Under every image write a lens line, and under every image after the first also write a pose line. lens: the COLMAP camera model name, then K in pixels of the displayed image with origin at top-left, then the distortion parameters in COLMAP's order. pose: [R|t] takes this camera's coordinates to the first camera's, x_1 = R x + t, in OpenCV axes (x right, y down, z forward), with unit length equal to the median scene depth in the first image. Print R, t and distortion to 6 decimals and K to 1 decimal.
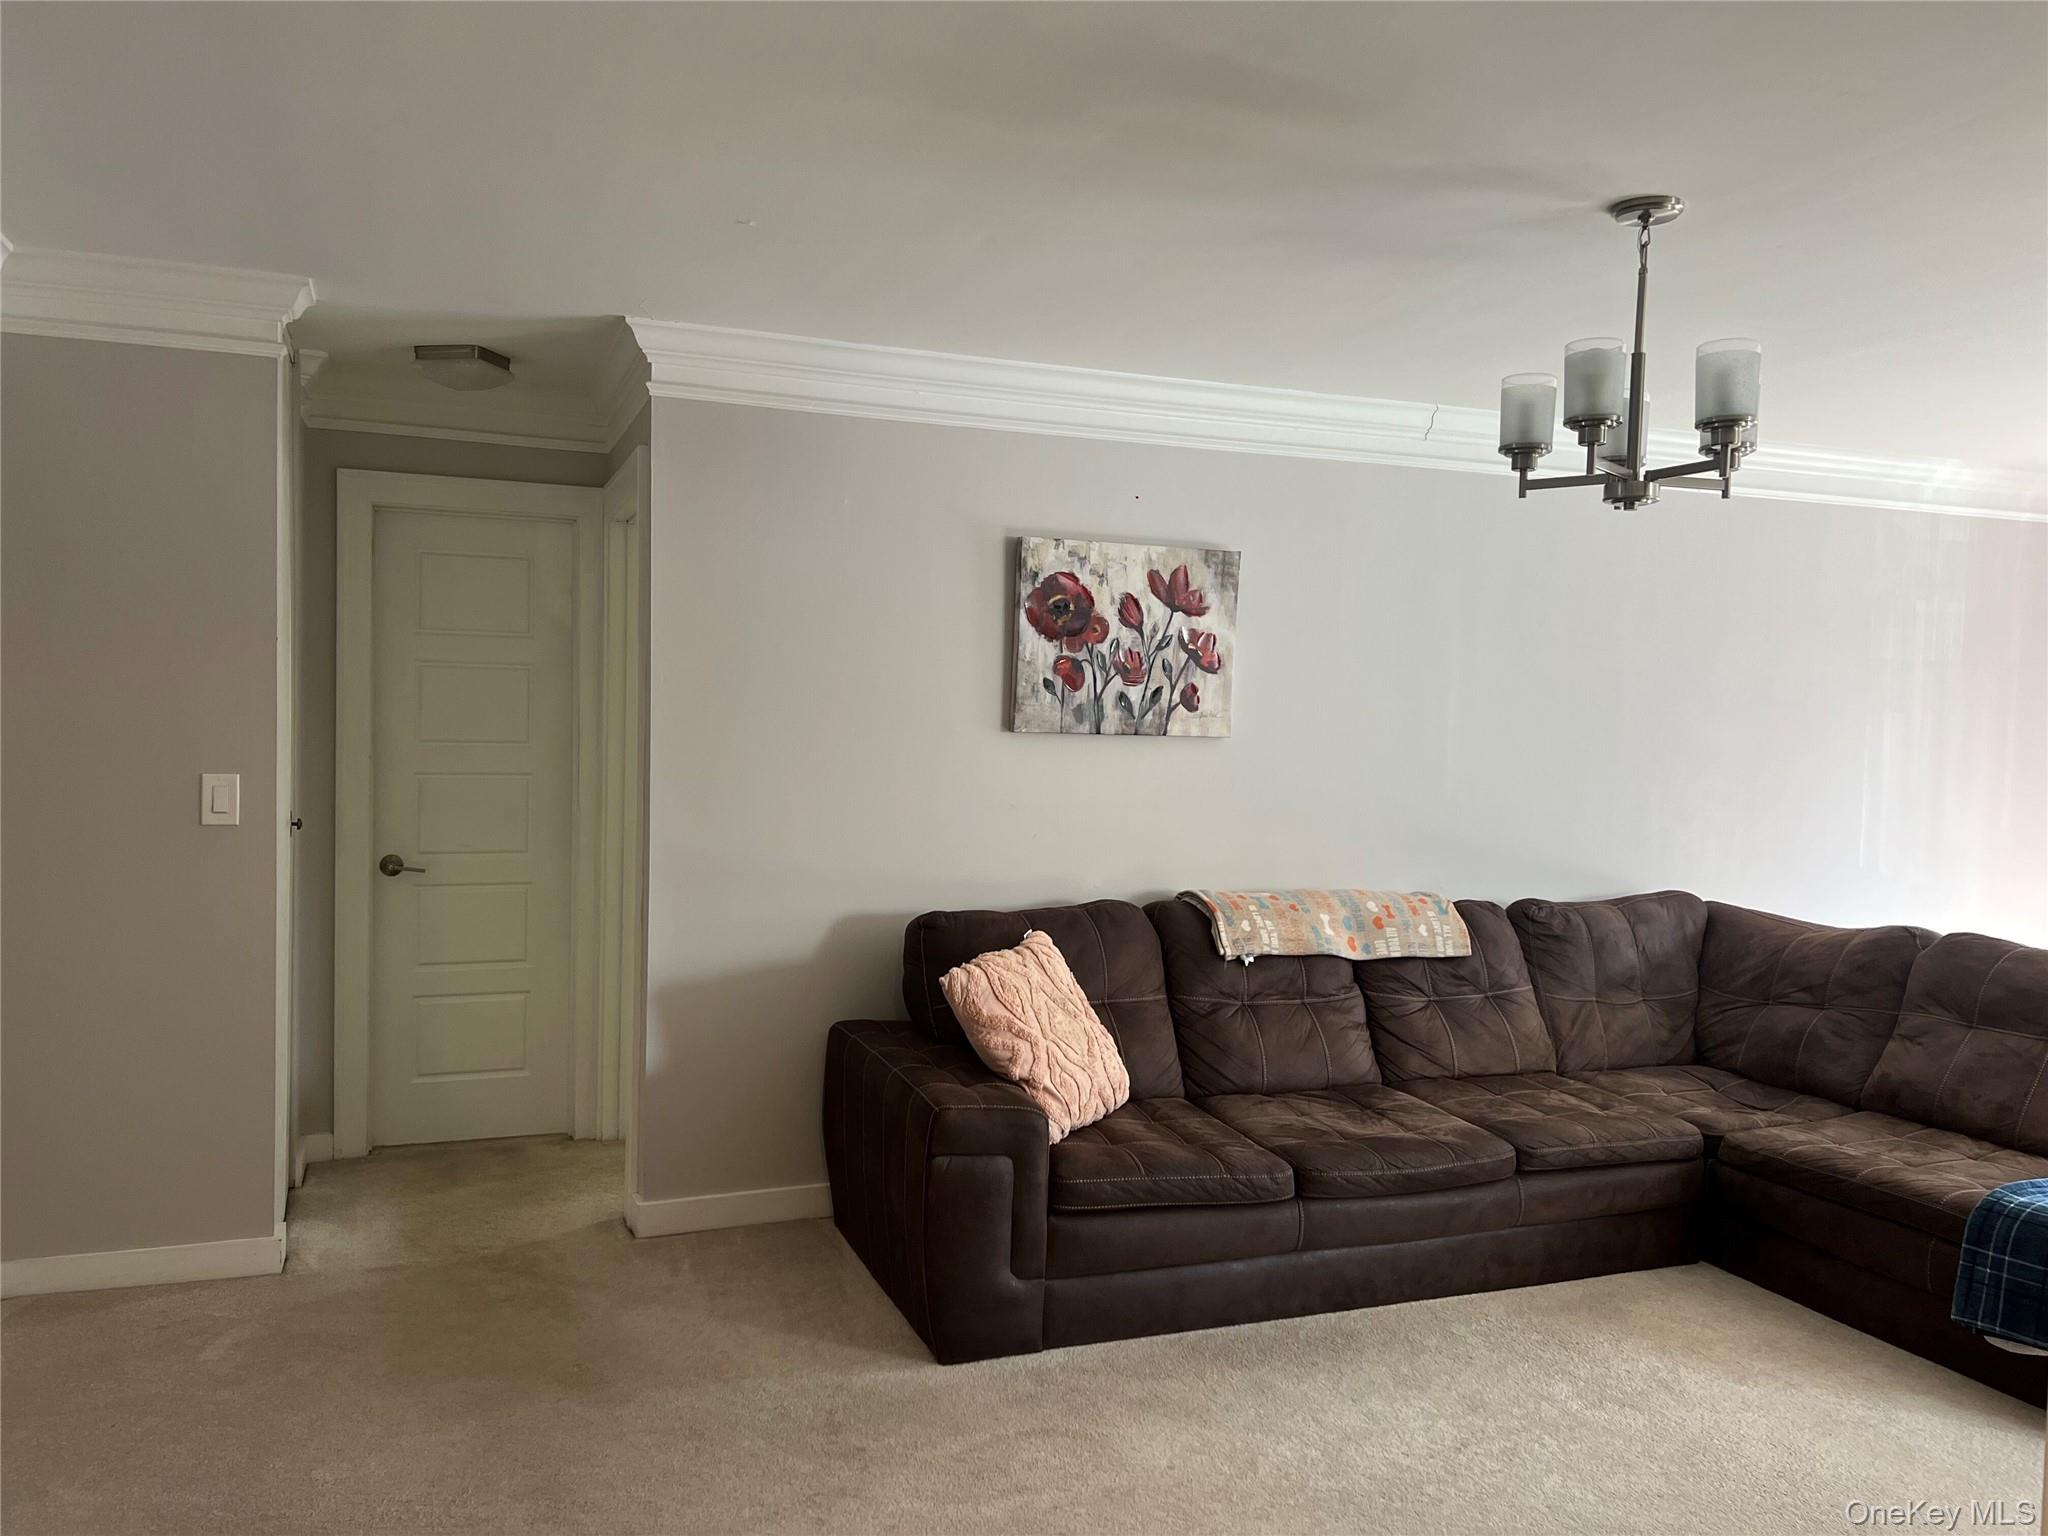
lens RADIAL K [[1545.6, 0, 1005.5], [0, 1545.6, 781.0], [0, 0, 1]] dist [0.131361, -0.209168]
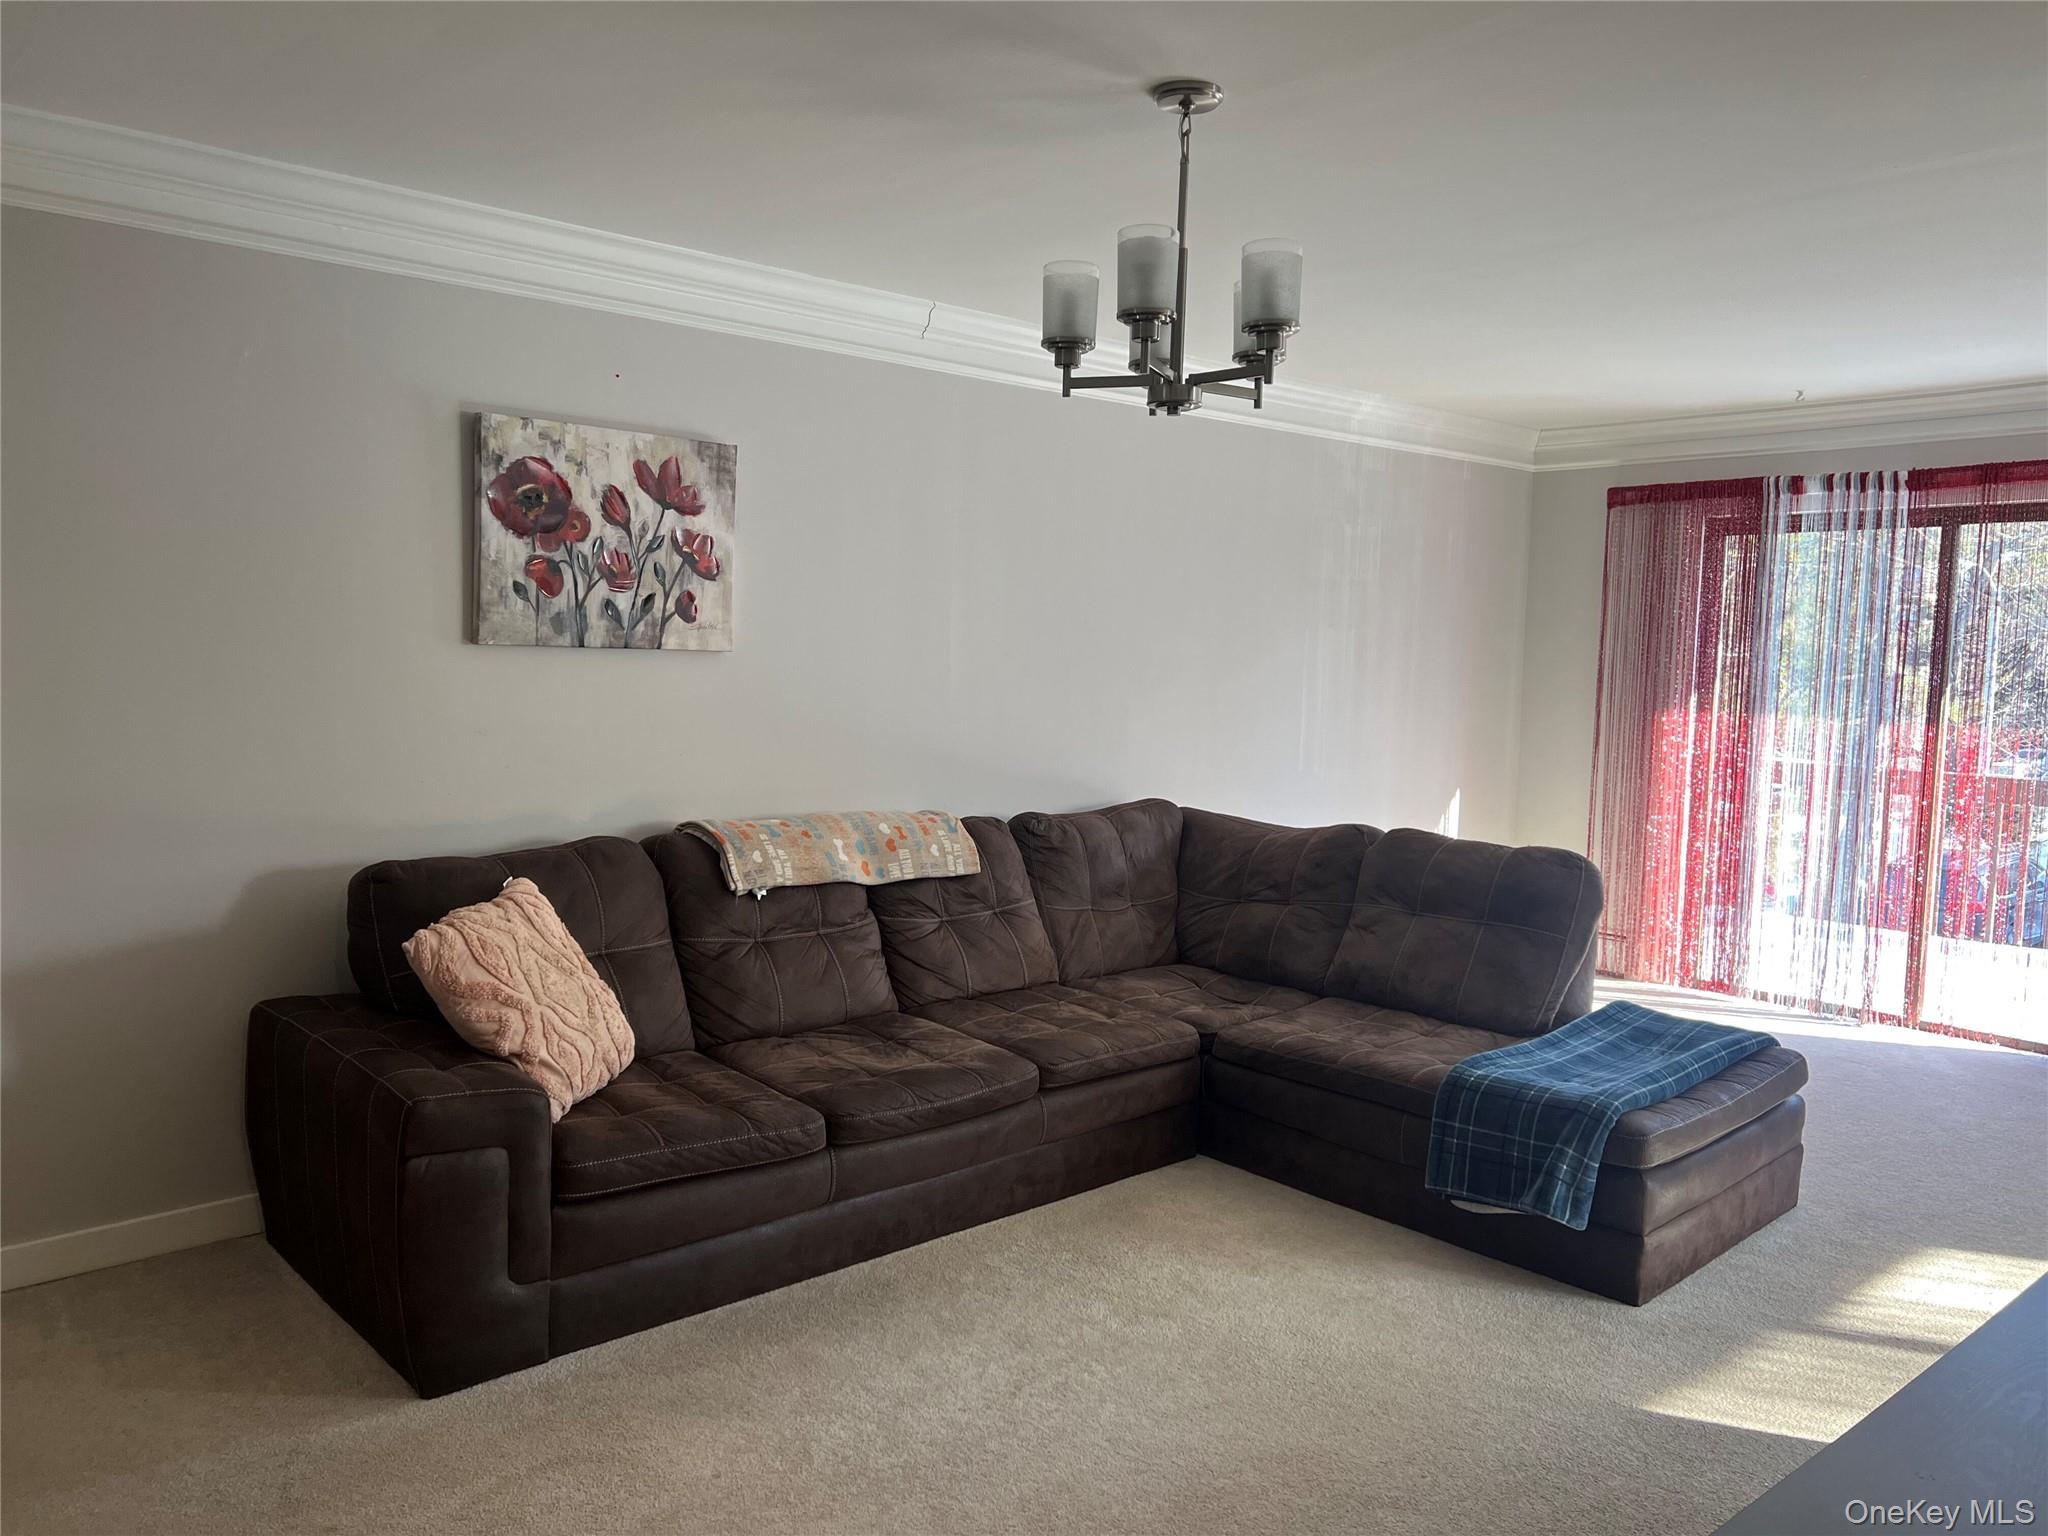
lens RADIAL K [[1539.8, 0, 1034.2], [0, 1539.8, 782.2], [0, 0, 1]] dist [0.103168, -0.156198]
pose [[0.930670, -0.032852, 0.364382, -0.024992], [0.011776, 0.998134, 0.059912, -0.003890], [-0.365670, -0.051467, 0.929320, 0.091821]]
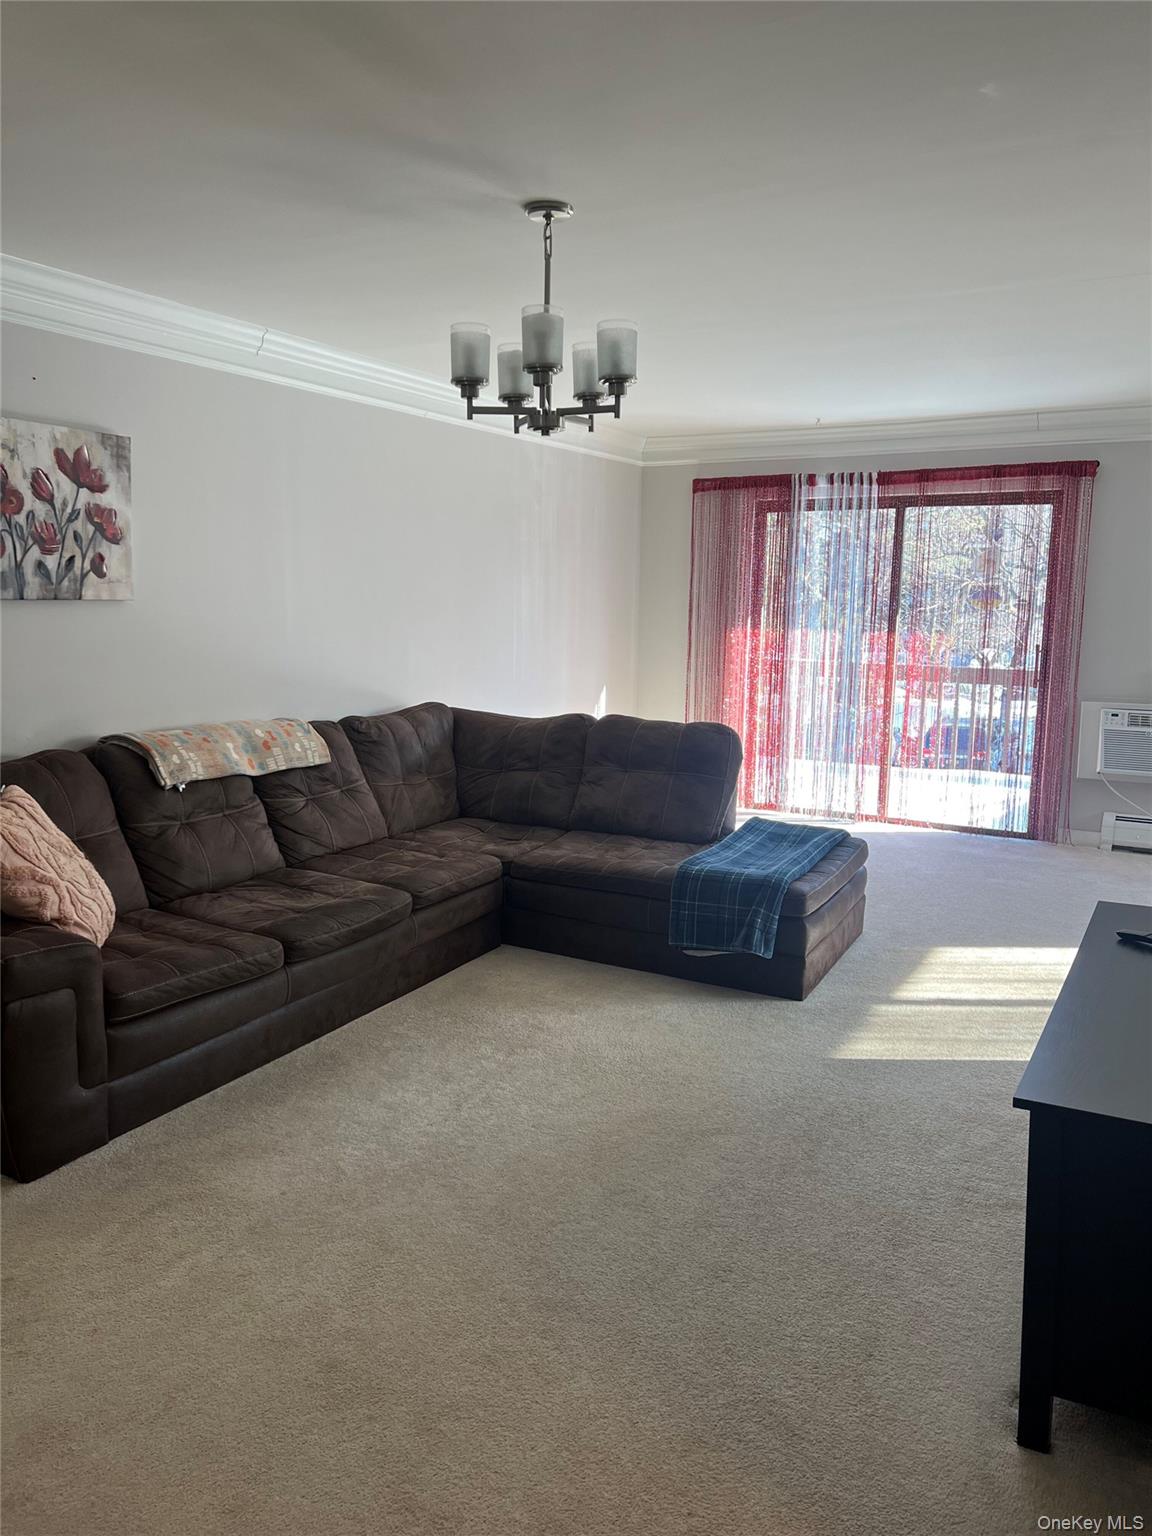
lens RADIAL K [[1154.8, 0, 576.0], [0, 1154.8, 768.0], [0, 0, 1]] dist [0.103168, -0.156198]
pose [[0.759919, -0.113305, 0.640066, -0.192277], [0.032567, 0.990091, 0.136600, -0.013532], [-0.649201, -0.082960, 0.756079, 0.116557]]
